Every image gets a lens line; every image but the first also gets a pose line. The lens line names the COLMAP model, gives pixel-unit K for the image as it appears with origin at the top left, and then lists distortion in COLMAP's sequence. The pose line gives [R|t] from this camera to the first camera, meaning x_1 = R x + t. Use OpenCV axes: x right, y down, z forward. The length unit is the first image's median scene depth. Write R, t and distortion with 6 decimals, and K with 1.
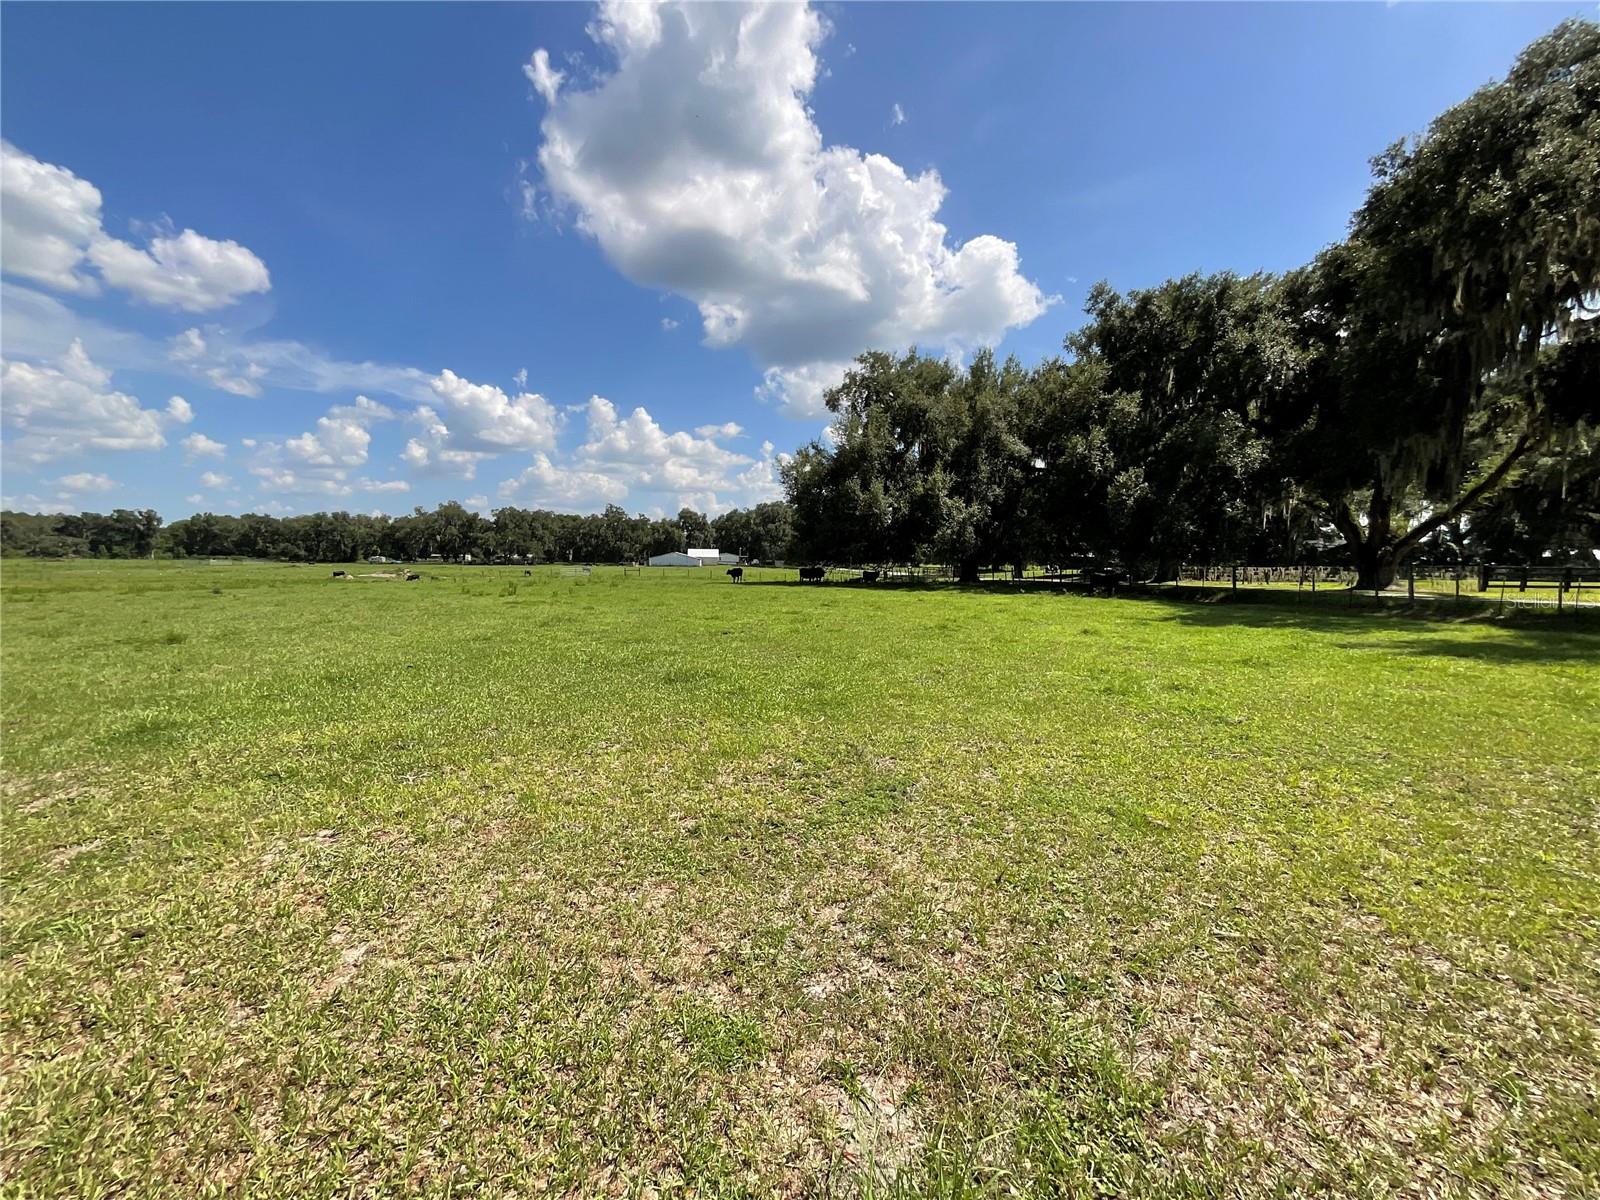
lens RADIAL K [[649.1, 0, 799.3], [0, 649.1, 601.7], [0, 0, 1]] dist [0.000365, 0.000237]
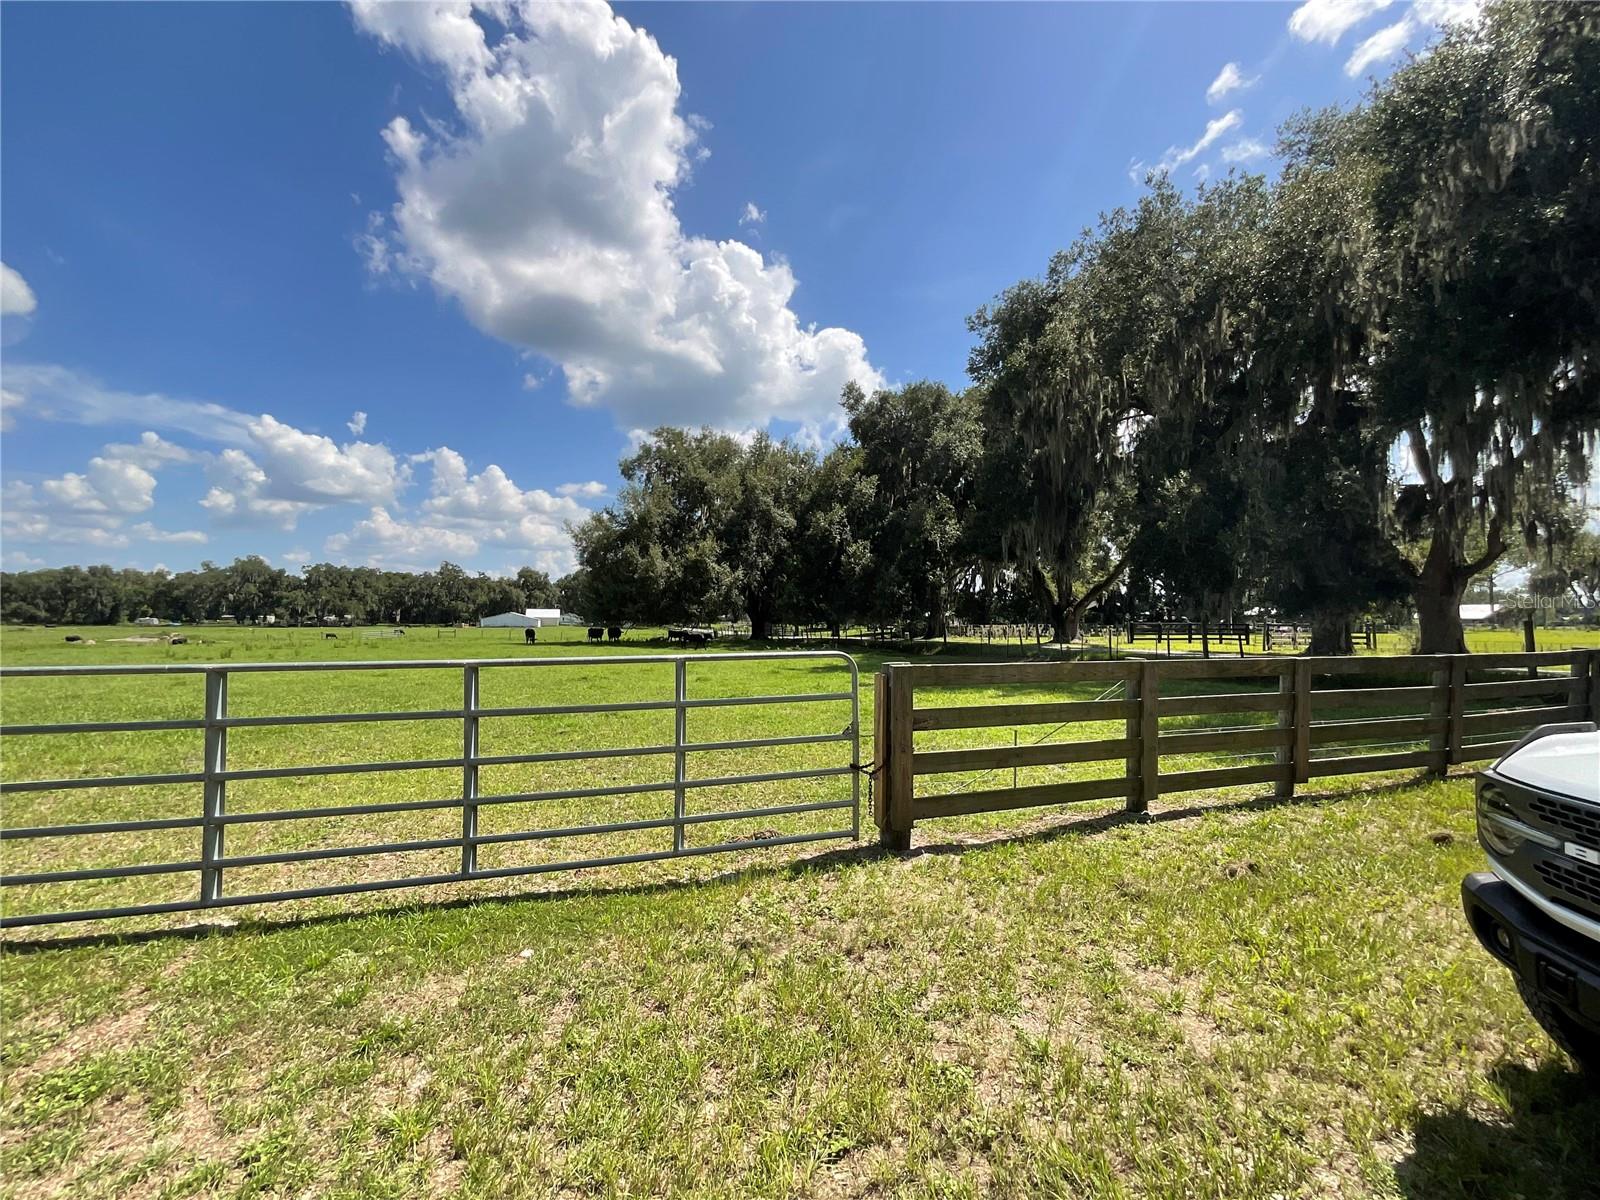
lens RADIAL K [[649.1, 0, 798.6], [0, 649.1, 595.6], [0, 0, 1]] dist [0.000365, 0.000237]
pose [[0.979976, 0.004857, 0.199058, 0.115994], [0.015536, 0.994790, -0.100757, 0.005683], [-0.198510, 0.101832, 0.974794, -0.071126]]
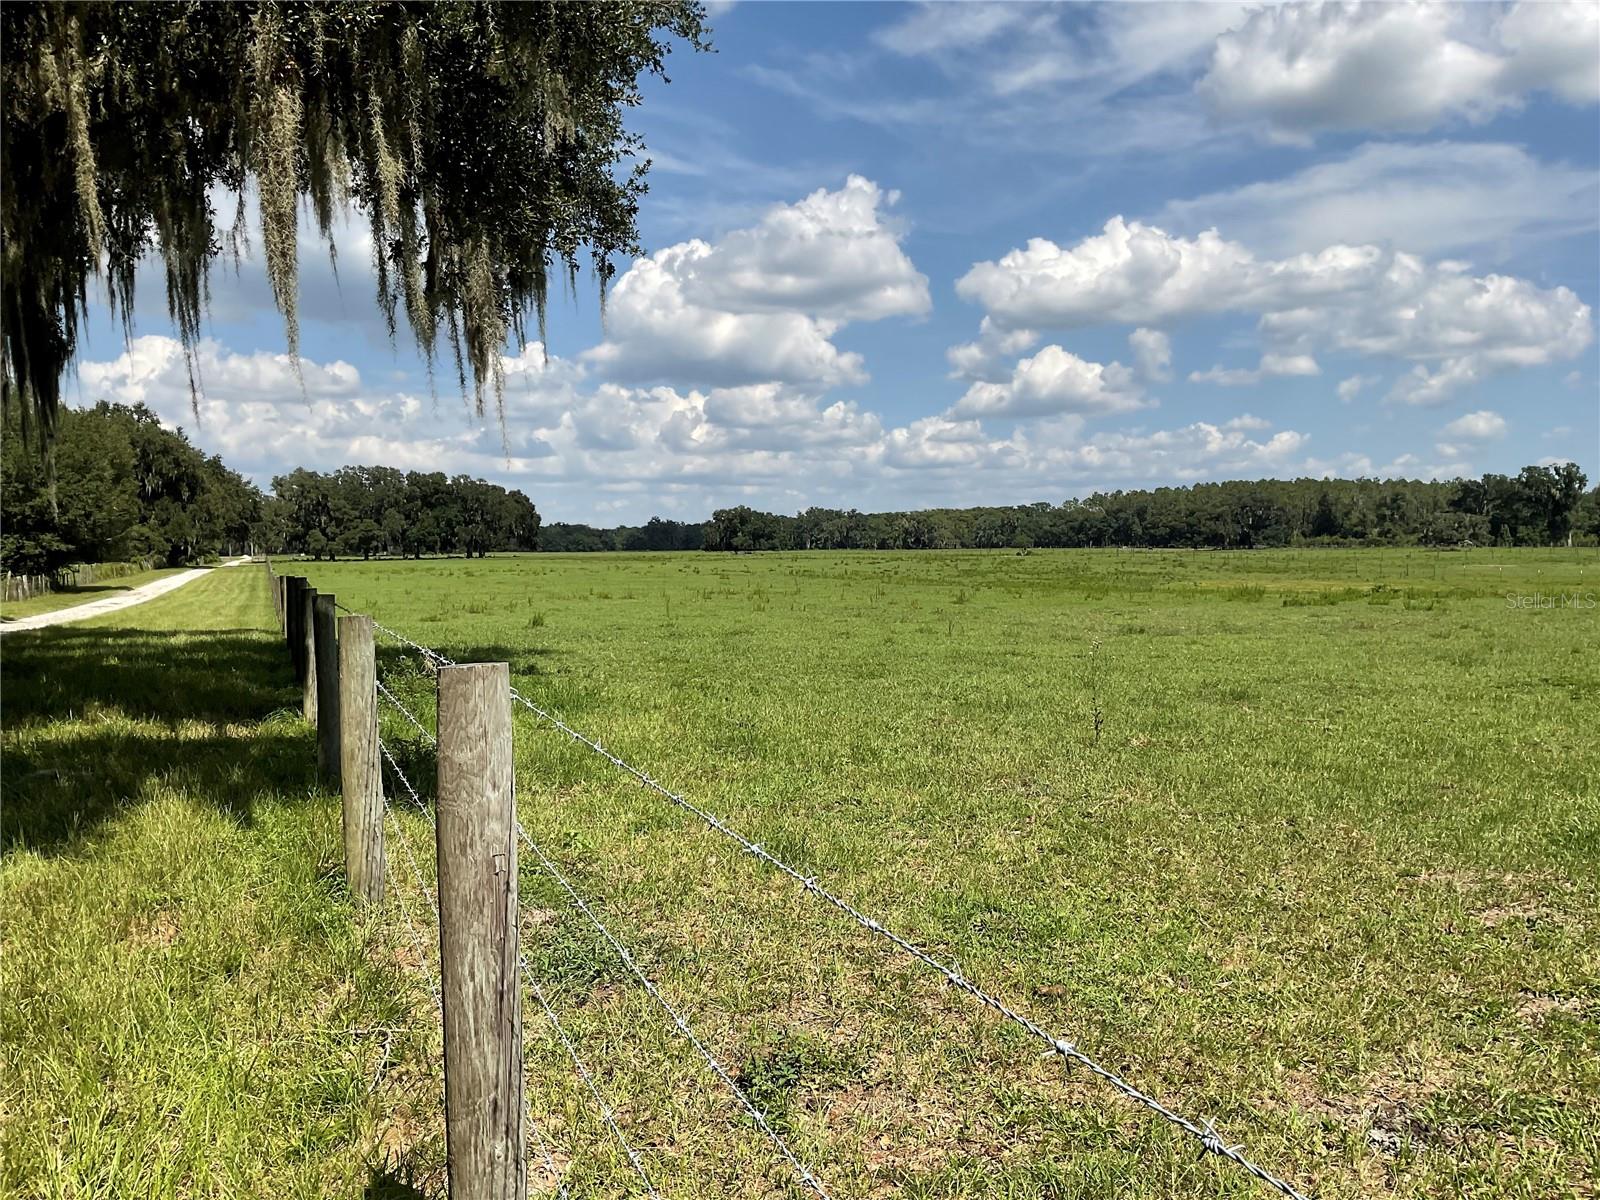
lens RADIAL K [[1326.2, 0, 793.1], [0, 1326.2, 596.2], [0, 0, 1]] dist [0.075132, -0.138732]
pose [[0.261665, 0.026393, -0.964798, -0.005488], [-0.051370, 0.998590, 0.013385, 0.000407], [0.963791, 0.046059, 0.262652, -0.007839]]
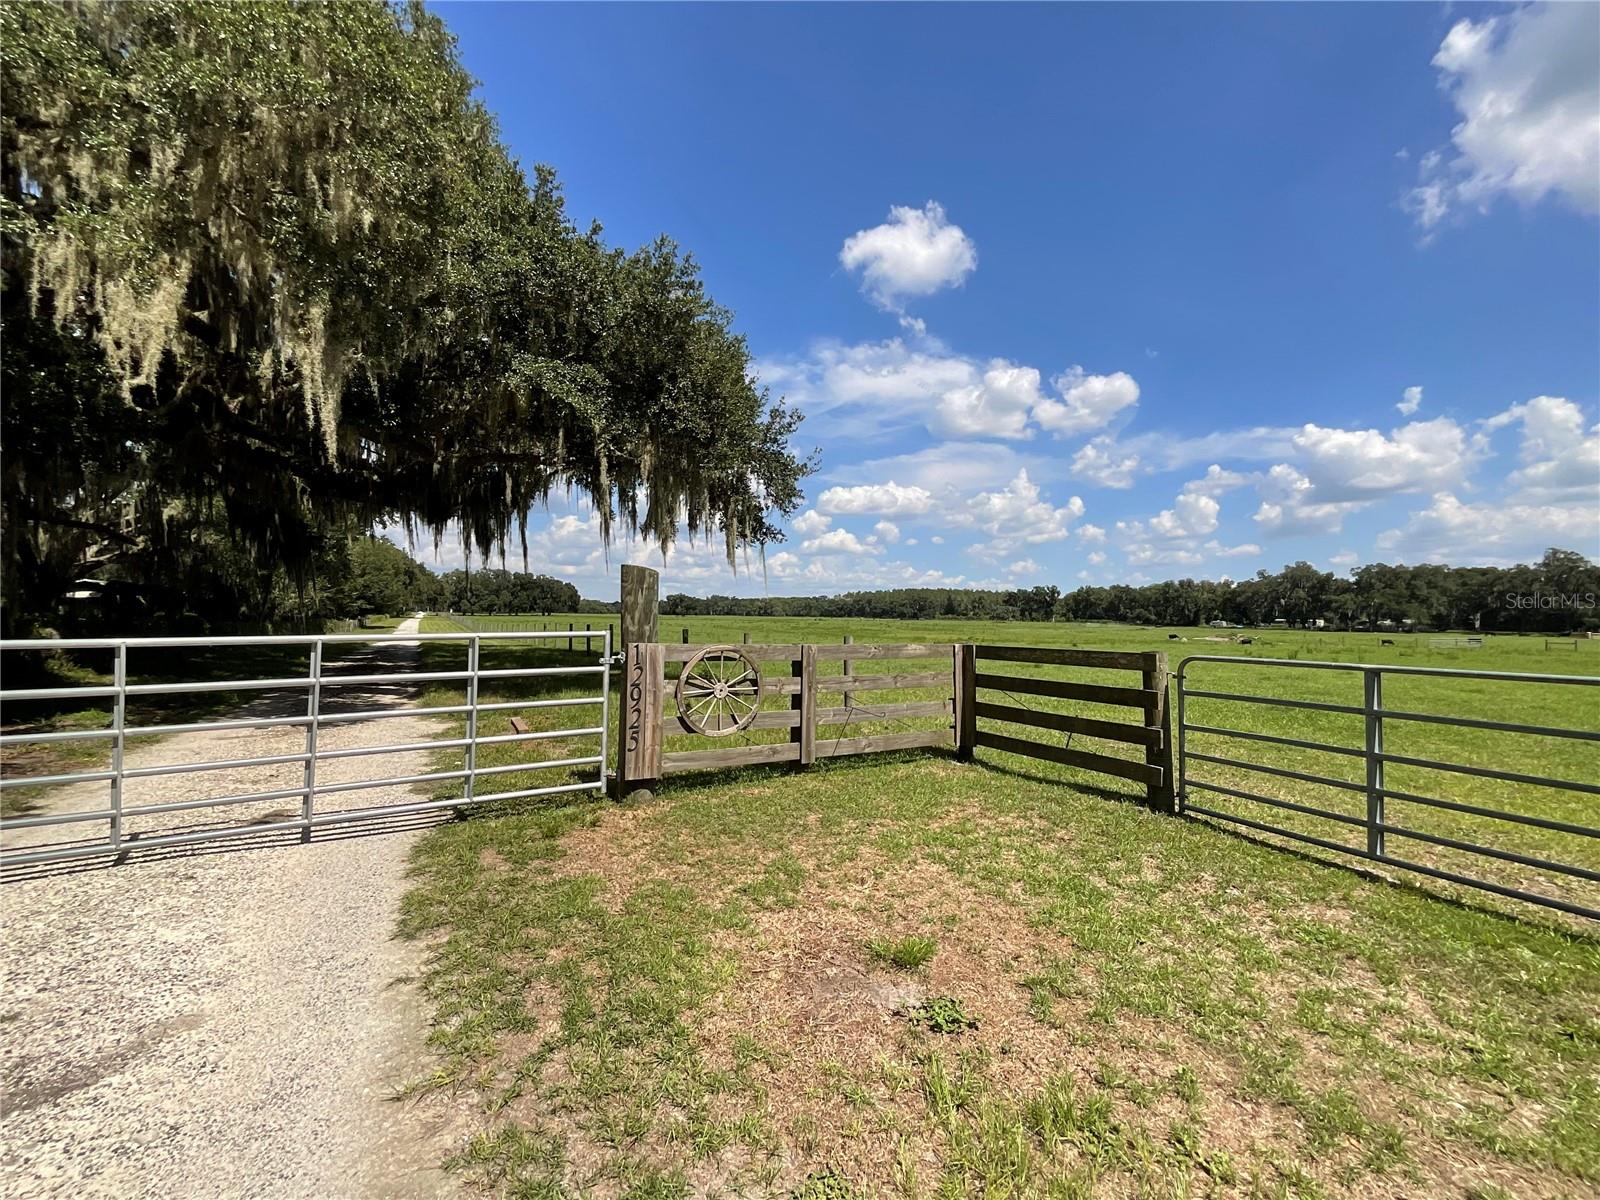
lens RADIAL K [[649.1, 0, 799.1], [0, 649.1, 600.9], [0, 0, 1]] dist [0.000365, 0.000237]
pose [[0.401902, -0.021563, -0.915429, 0.117554], [-0.070453, 0.996031, -0.054393, 0.006585], [0.912968, 0.086355, 0.398788, -0.095638]]
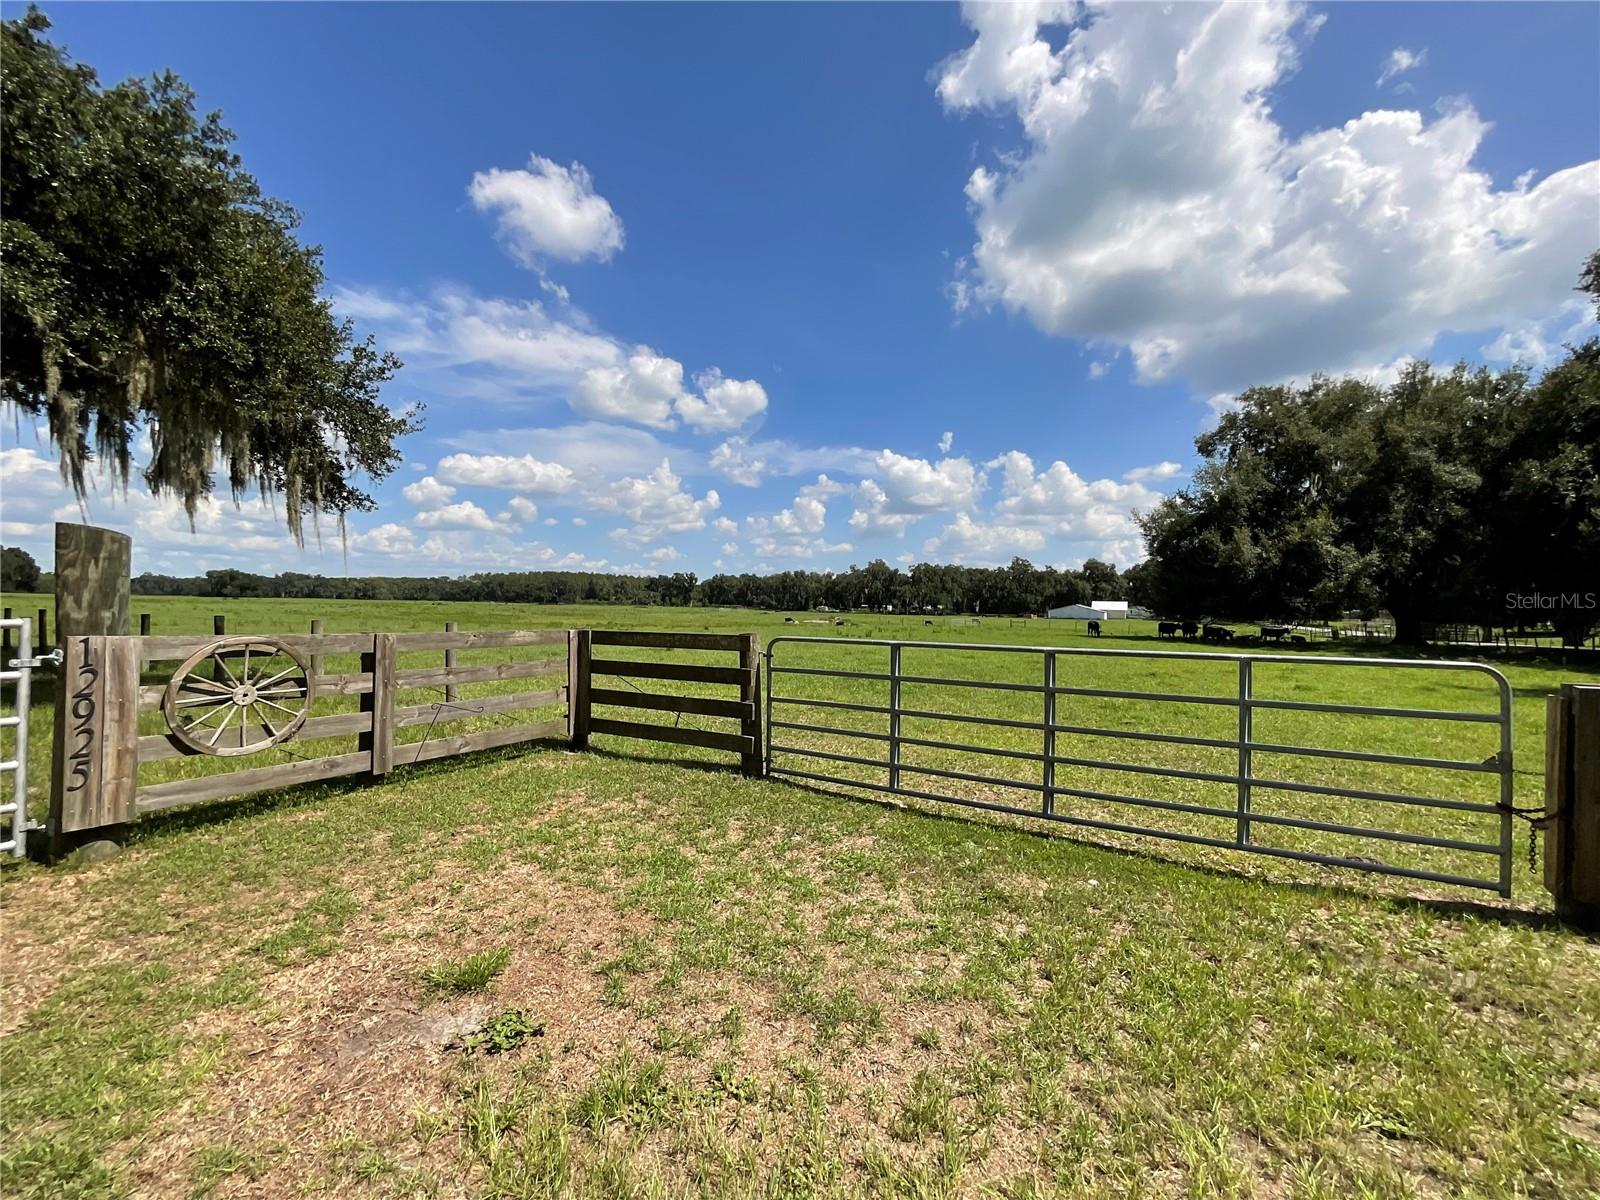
lens RADIAL K [[649.1, 0, 800.0], [0, 649.1, 602.8], [0, 0, 1]] dist [0.000365, 0.000237]
pose [[0.814510, 0.005981, -0.580118, 0.119678], [-0.051293, 0.996773, -0.061740, 0.006099], [0.577877, 0.080044, 0.812189, -0.090072]]
